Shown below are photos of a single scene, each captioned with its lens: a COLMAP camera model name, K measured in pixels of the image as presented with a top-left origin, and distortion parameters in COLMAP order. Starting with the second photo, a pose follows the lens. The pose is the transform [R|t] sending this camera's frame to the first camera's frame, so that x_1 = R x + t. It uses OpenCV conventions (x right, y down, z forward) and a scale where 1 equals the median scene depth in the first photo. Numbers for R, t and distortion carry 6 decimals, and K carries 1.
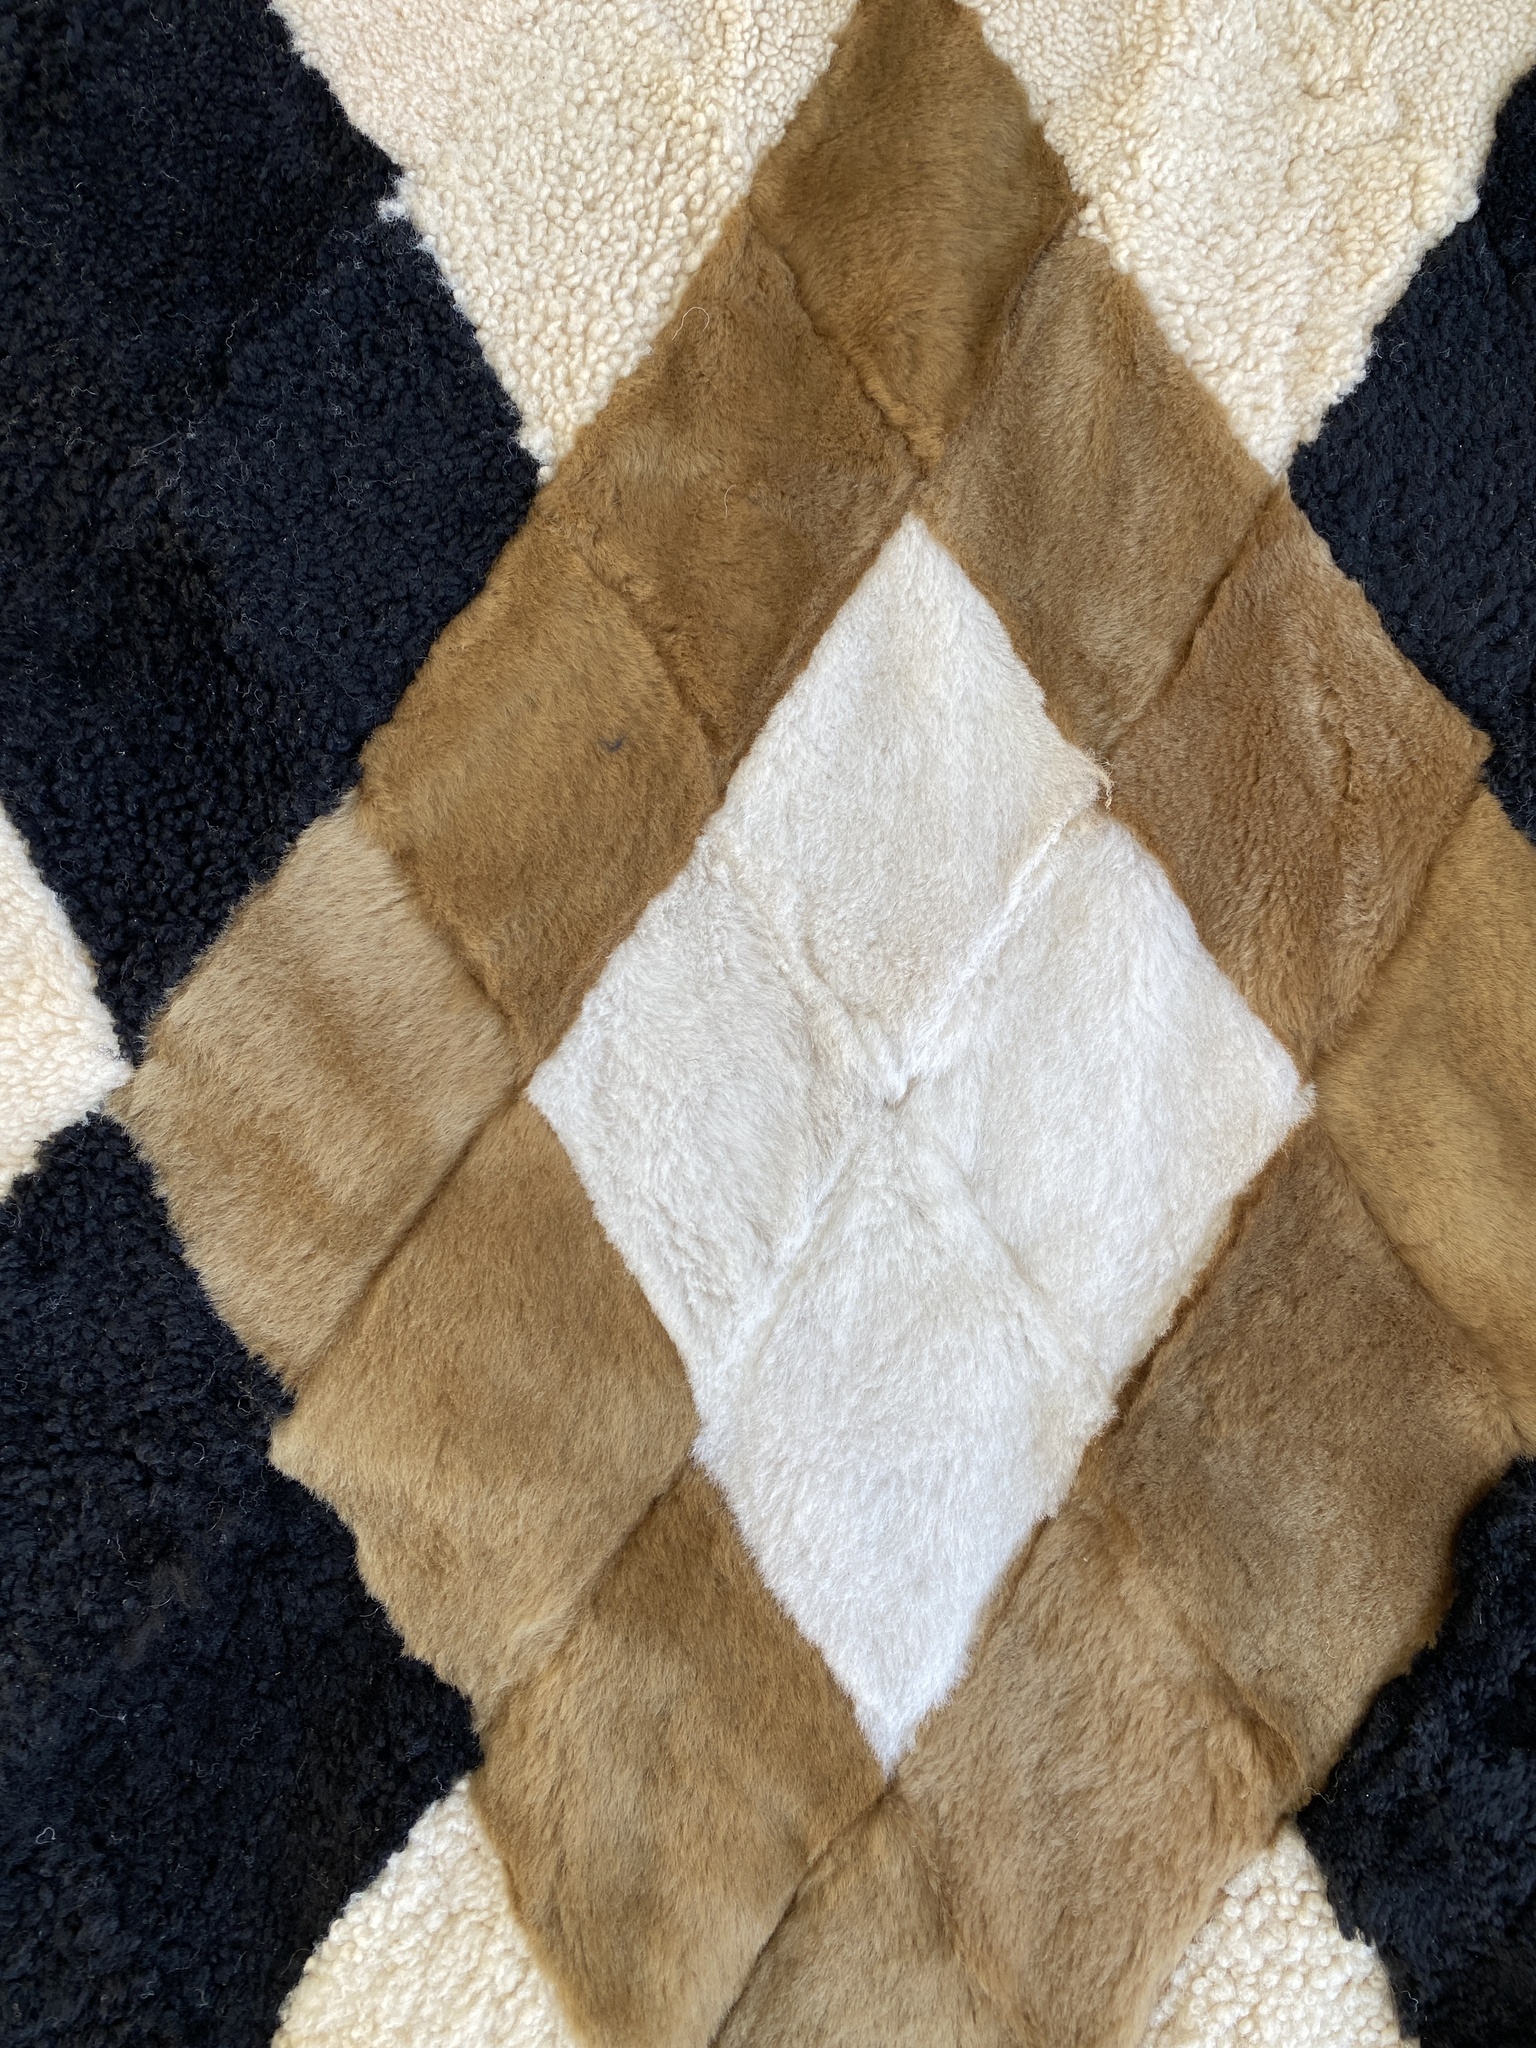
lens RADIAL K [[1554.6, 0, 786.7], [0, 1554.6, 1021.3], [0, 0, 1]] dist [0.017207, -0.019446]
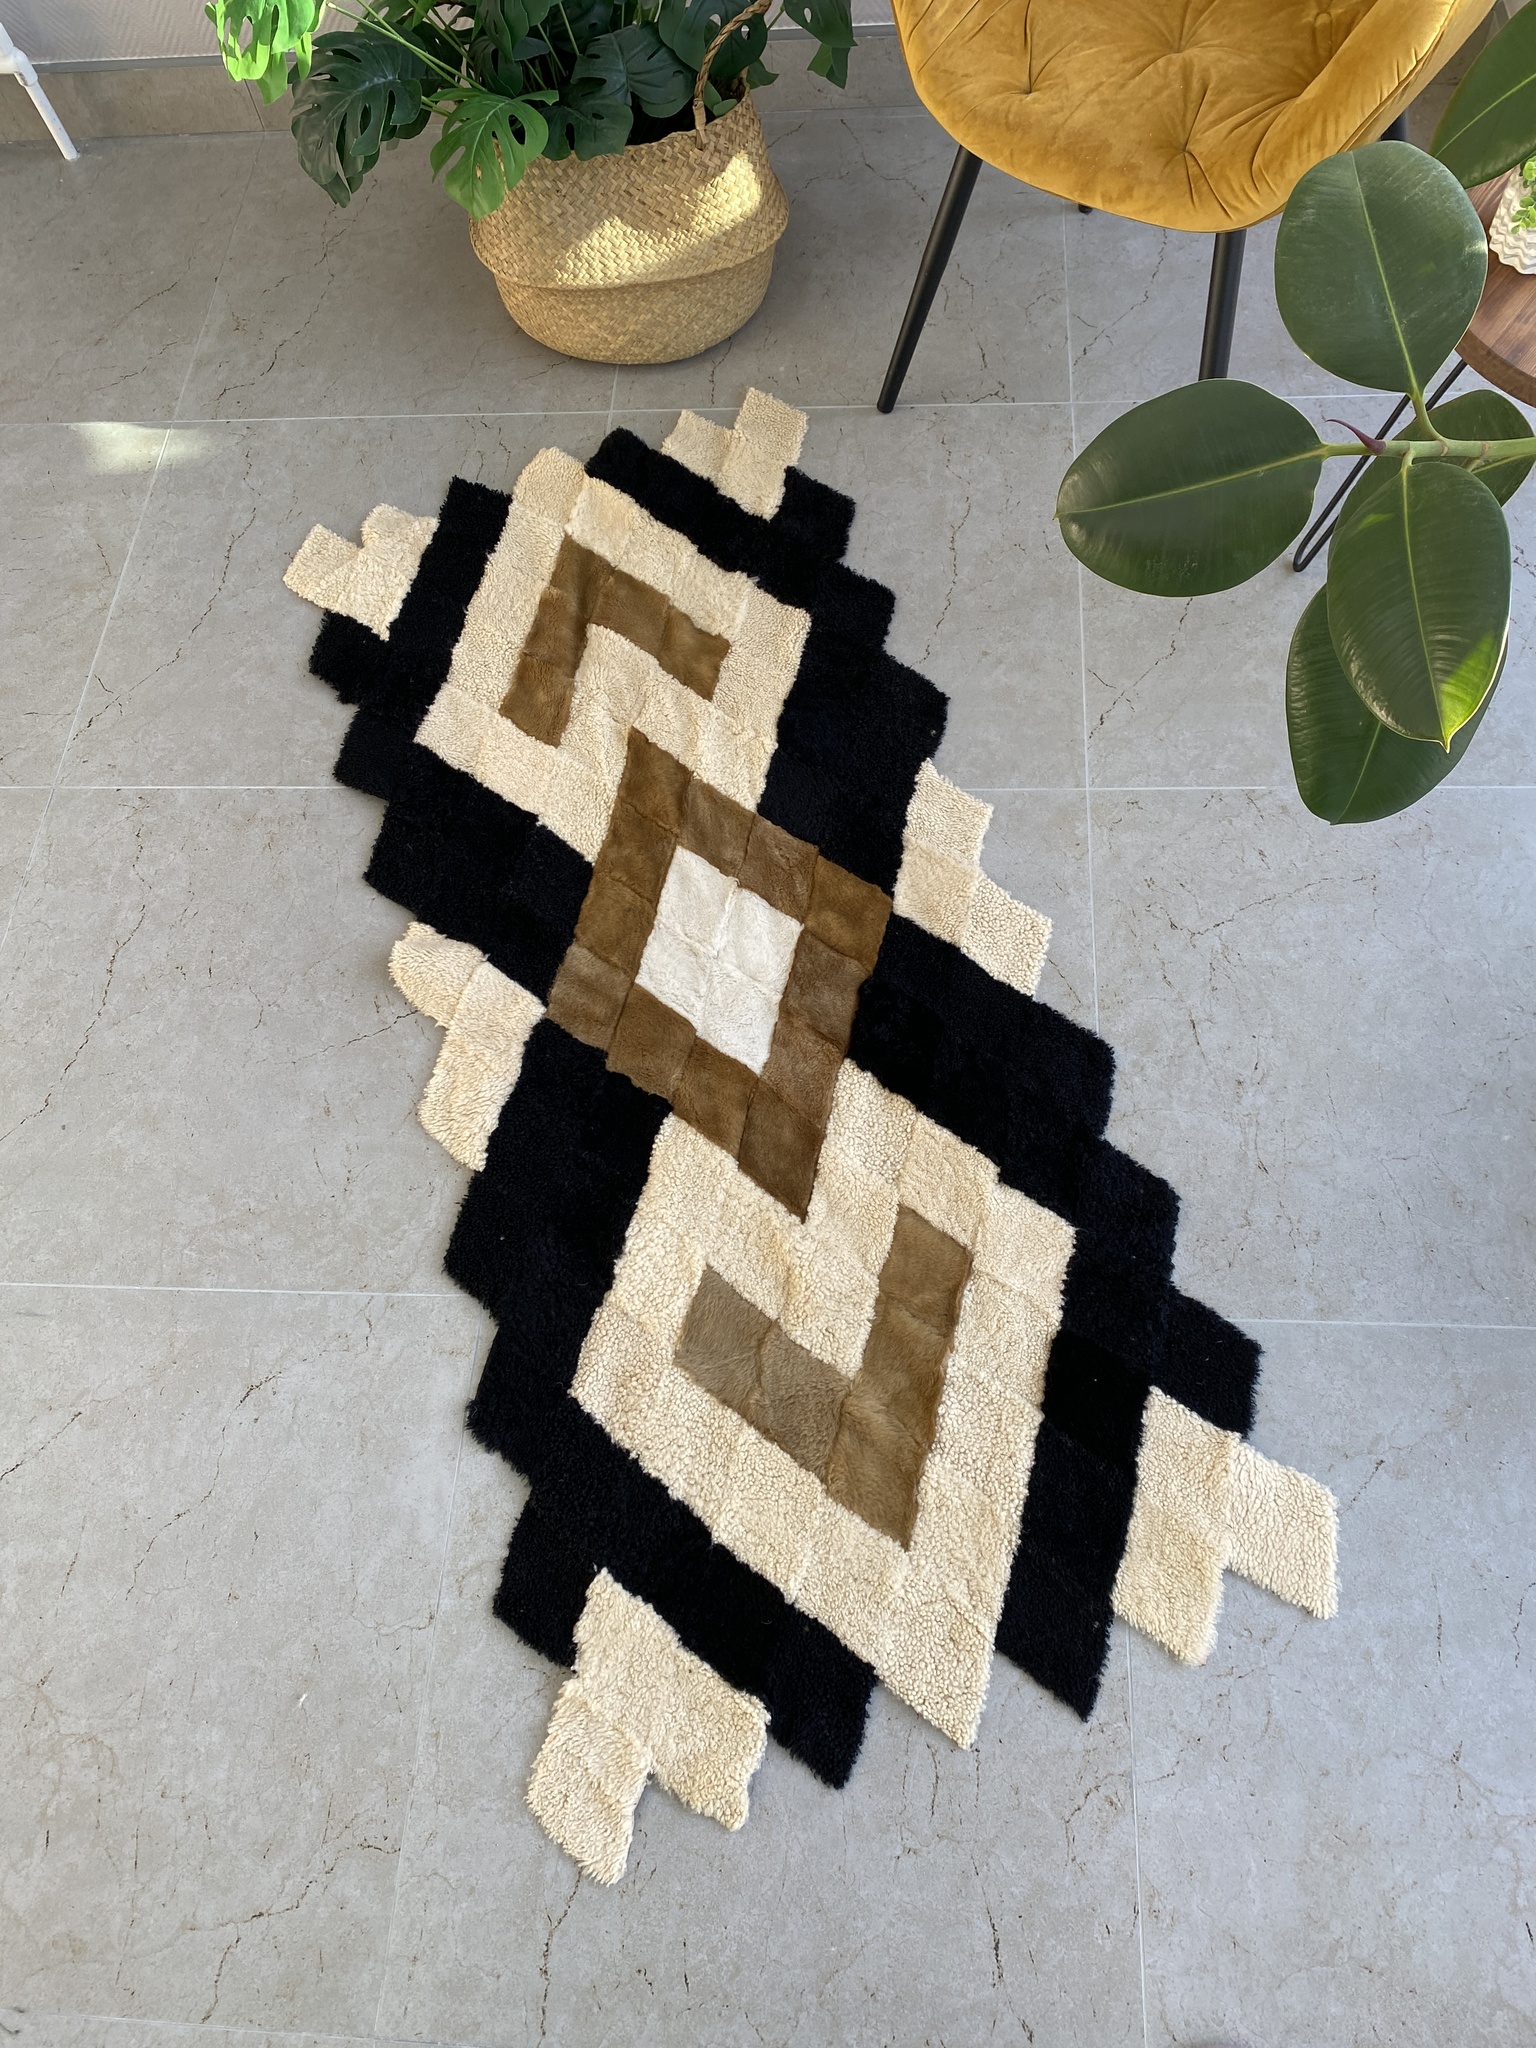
lens RADIAL K [[1554.6, 0, 779.2], [0, 1554.6, 1009.9], [0, 0, 1]] dist [0.017207, -0.019446]
pose [[0.940655, -0.322524, 0.105574, -0.274420], [0.339233, 0.885028, -0.318819, 1.652030], [0.009390, 0.335713, 0.941917, -3.097210]]
